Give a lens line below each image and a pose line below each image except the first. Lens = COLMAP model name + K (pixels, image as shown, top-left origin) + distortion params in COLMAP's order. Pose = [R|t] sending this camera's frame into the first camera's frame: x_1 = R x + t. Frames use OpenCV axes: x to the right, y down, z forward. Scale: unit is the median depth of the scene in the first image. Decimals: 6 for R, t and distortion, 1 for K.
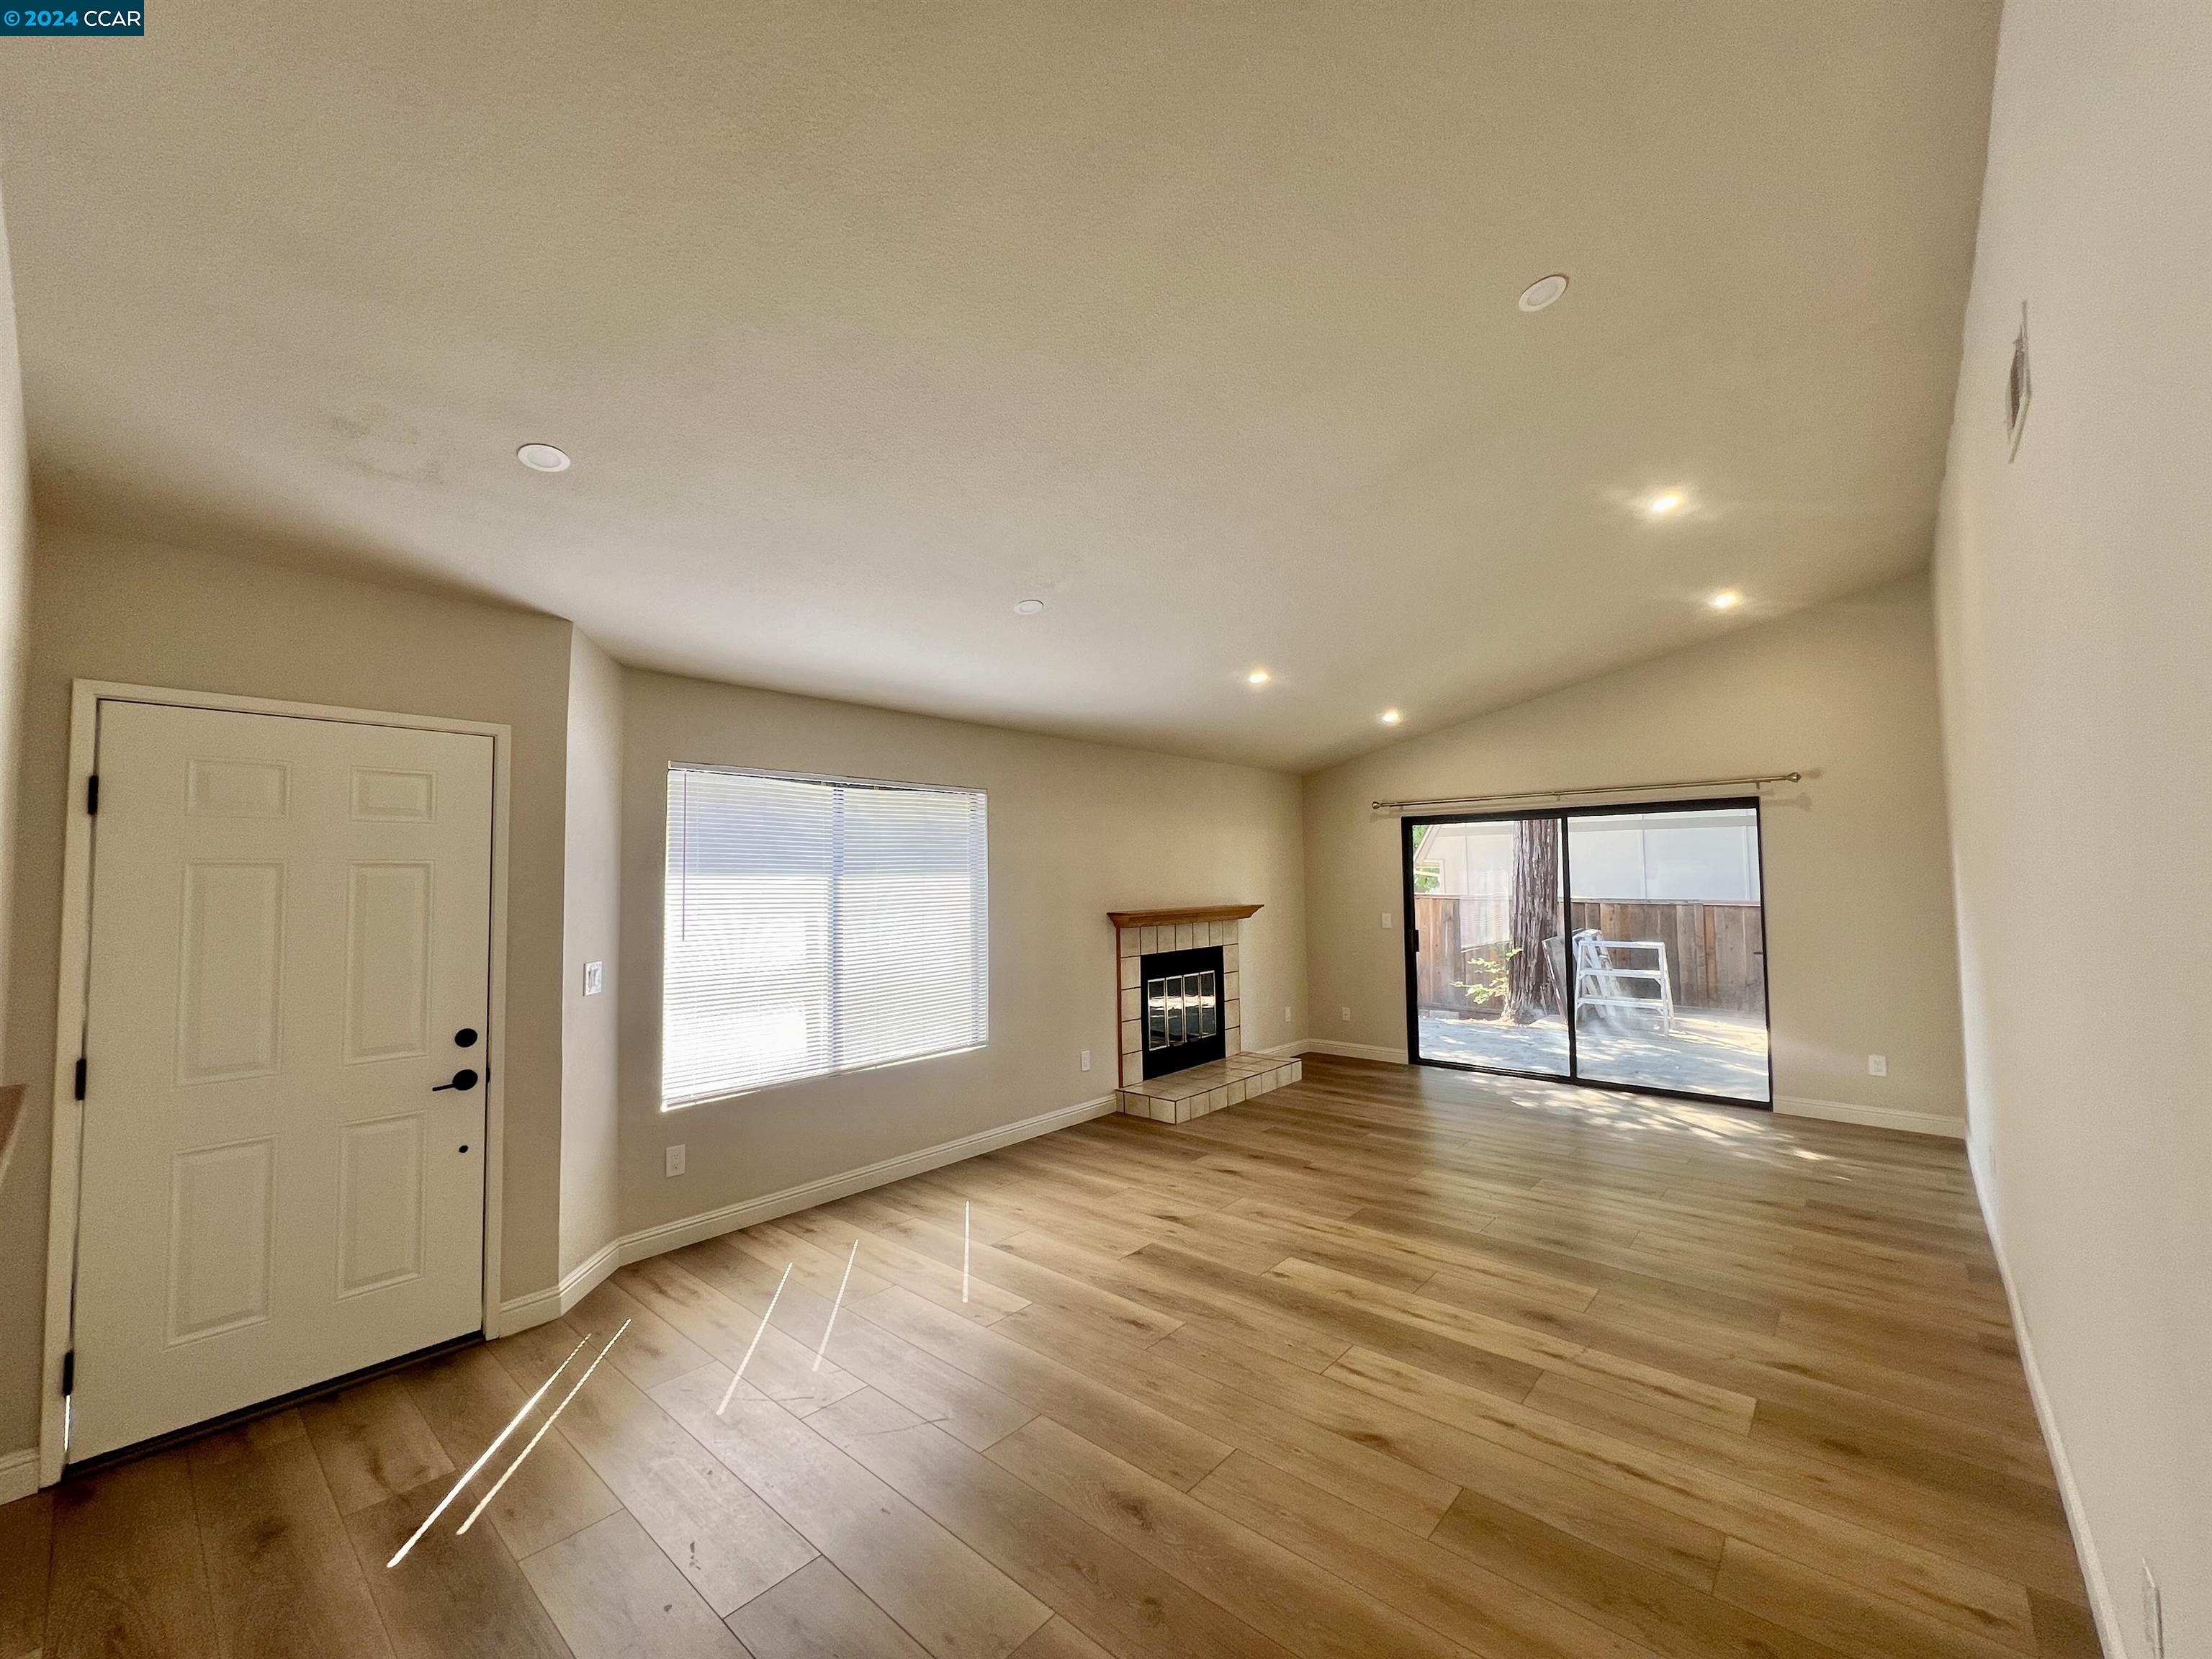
lens RADIAL K [[887.3, 0, 1102.9], [0, 887.3, 831.1], [0, 0, 1]] dist [-0.002166, 0.000825]
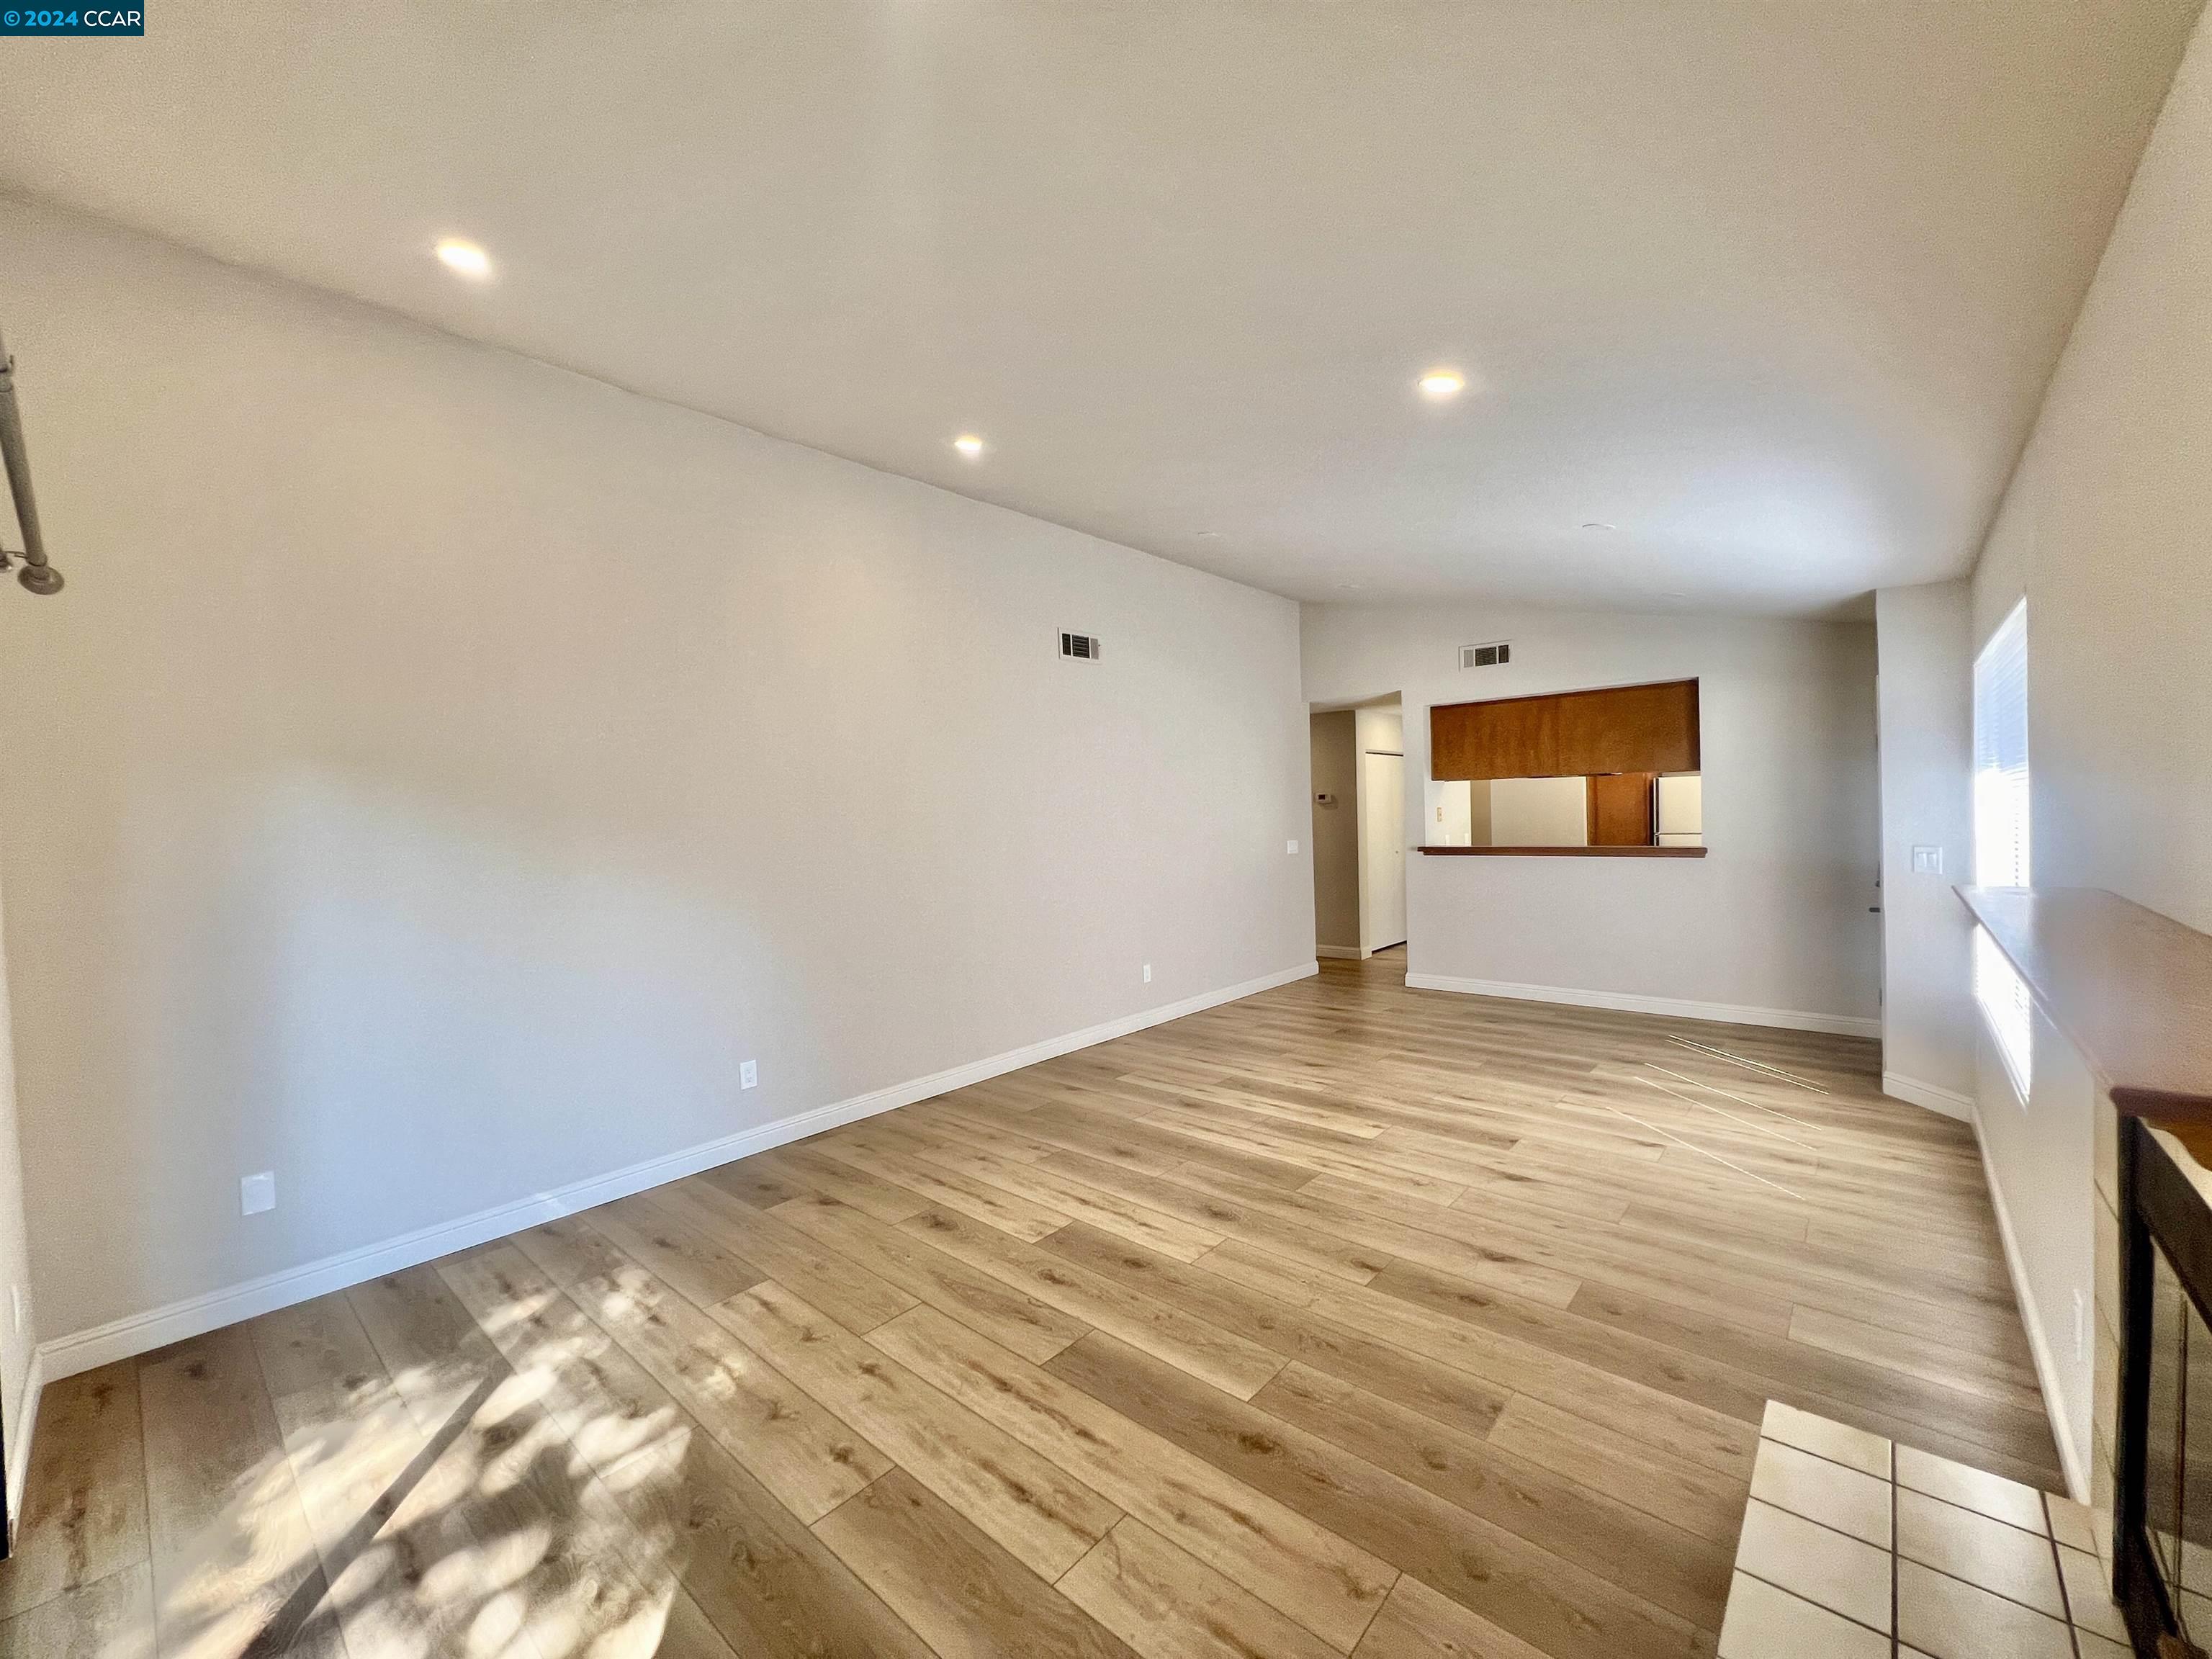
lens RADIAL K [[887.3, 0, 1108.3], [0, 887.3, 837.1], [0, 0, 1]] dist [-0.002166, 0.000825]
pose [[-0.999157, 0.040644, -0.005788, 0.485685], [0.040793, 0.998763, -0.028444, 0.108274], [0.004625, -0.028657, -0.999579, 1.937296]]
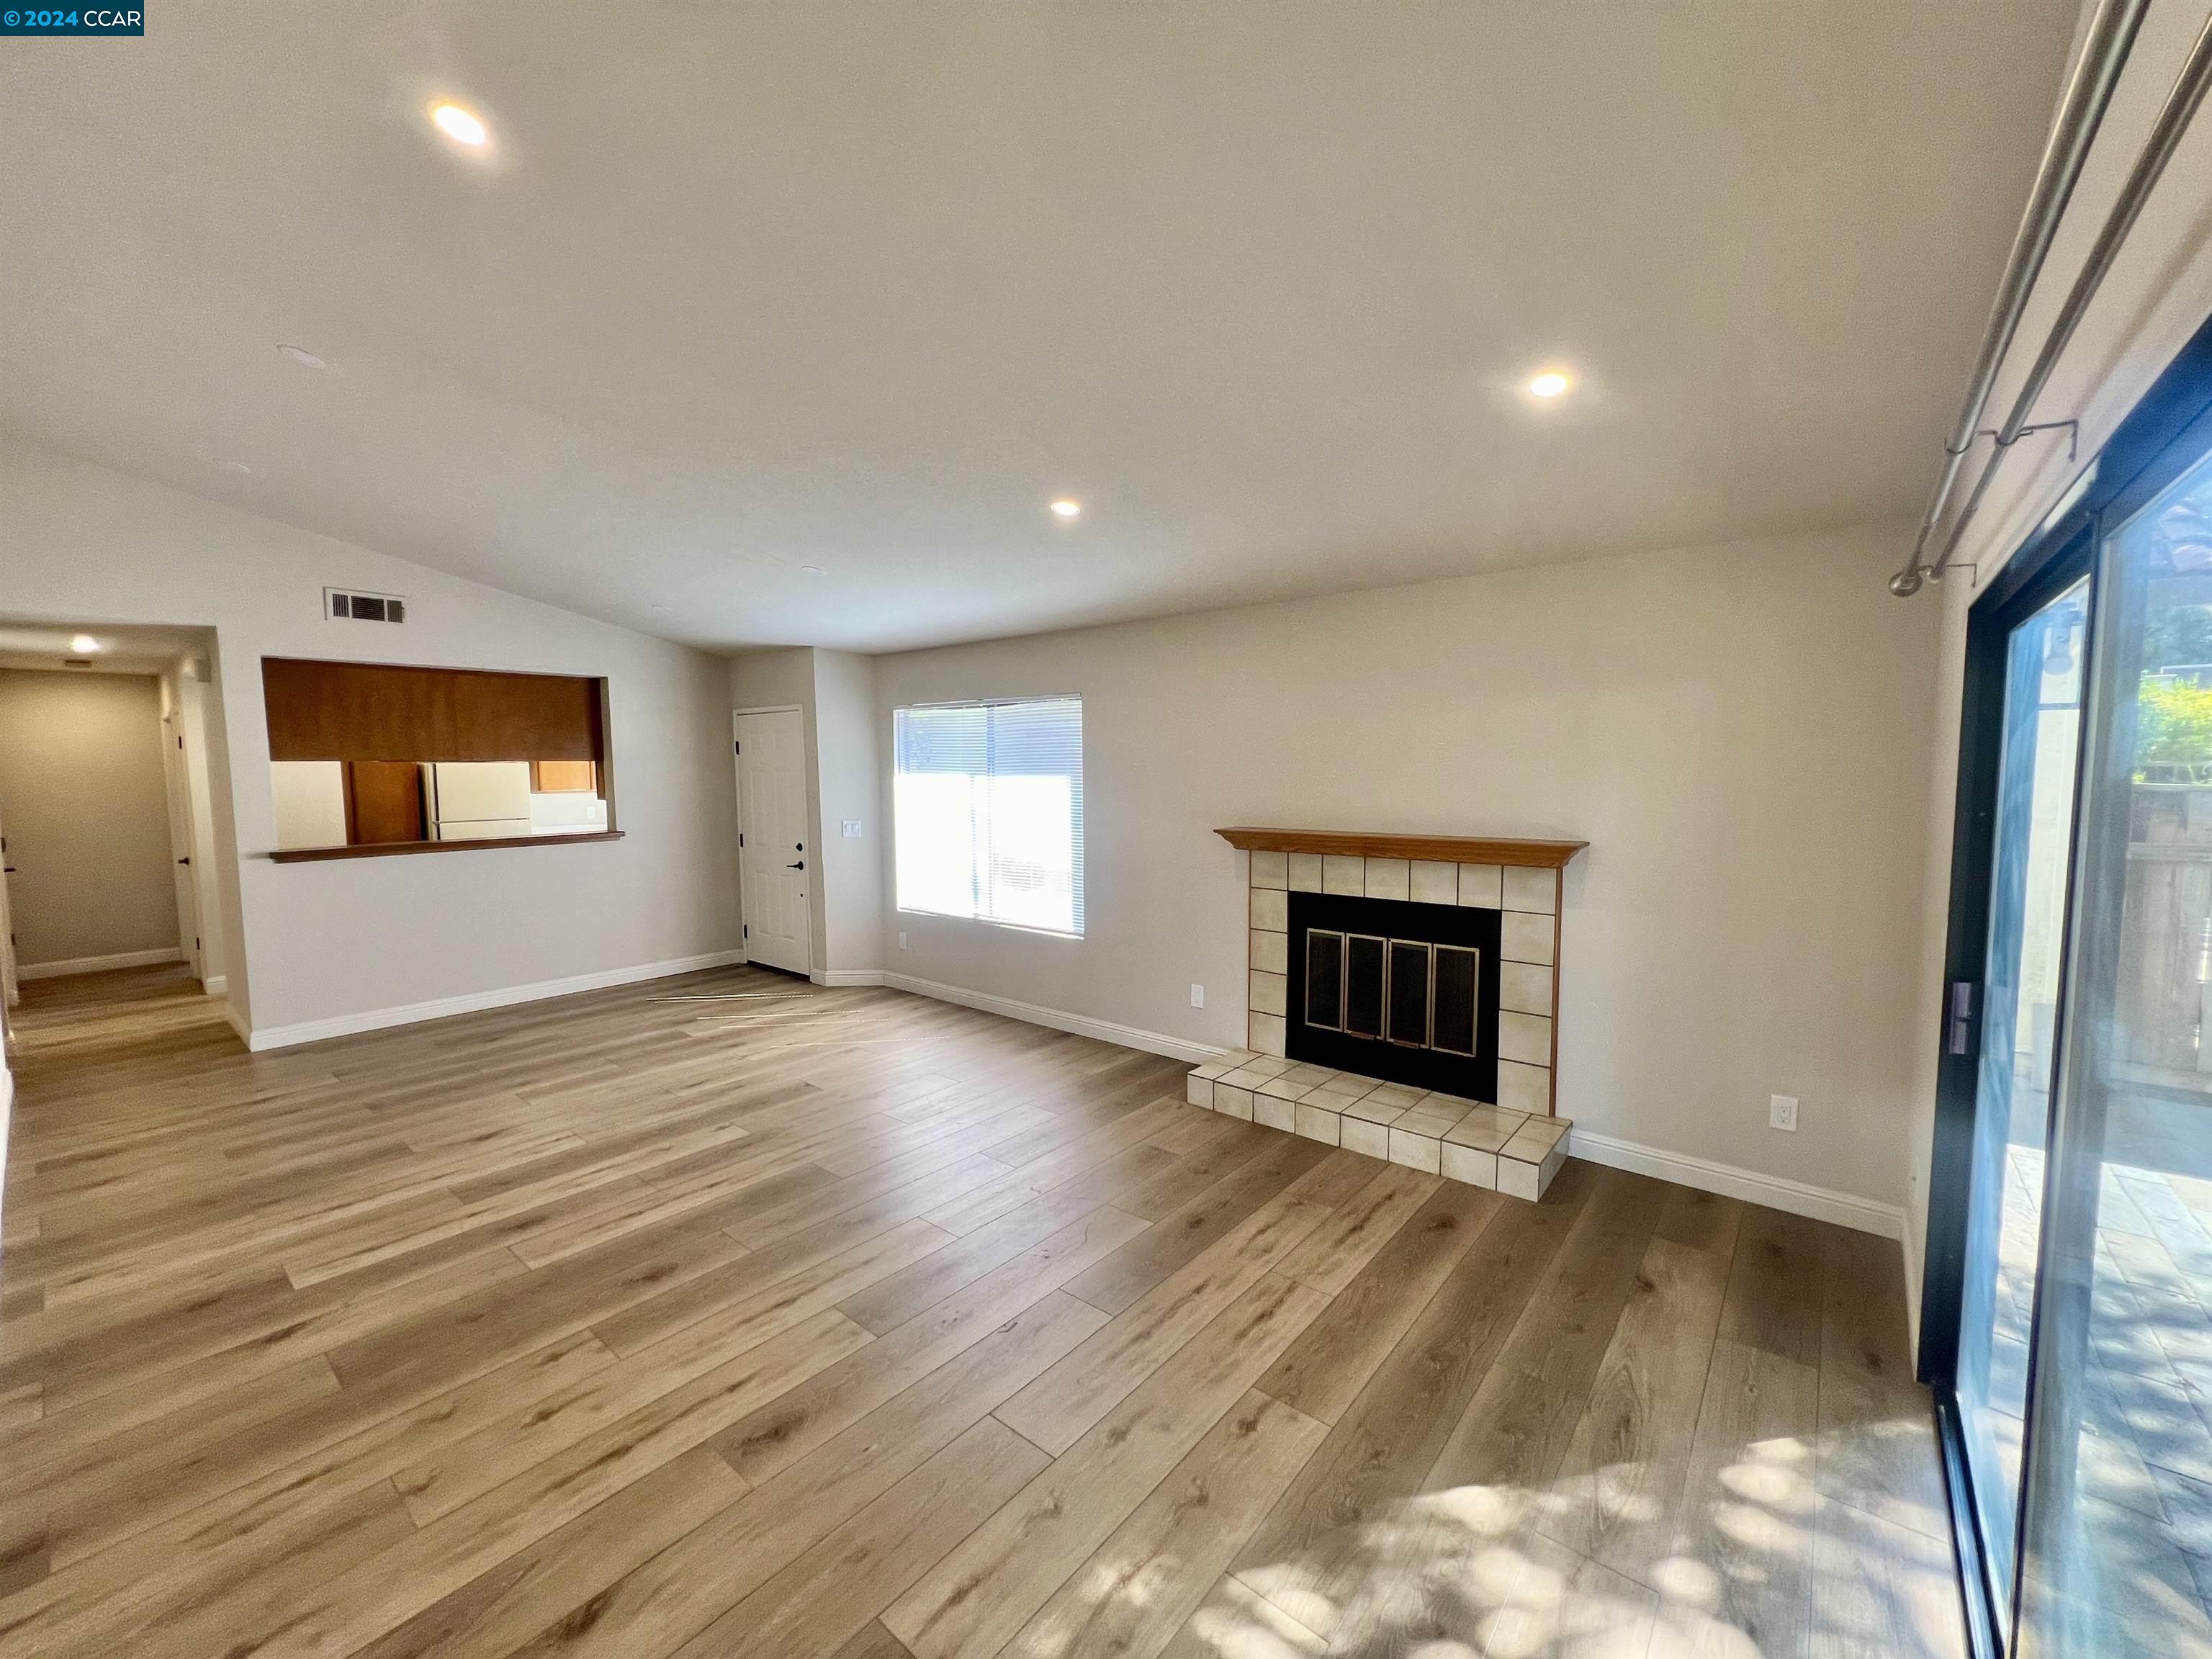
lens RADIAL K [[887.3, 0, 1105.6], [0, 887.3, 834.1], [0, 0, 1]] dist [-0.002166, 0.000825]
pose [[0.034785, 0.091802, -0.995170, 1.181615], [0.060820, 0.993732, 0.093795, 0.027624], [0.997542, -0.063789, 0.028984, 1.307346]]
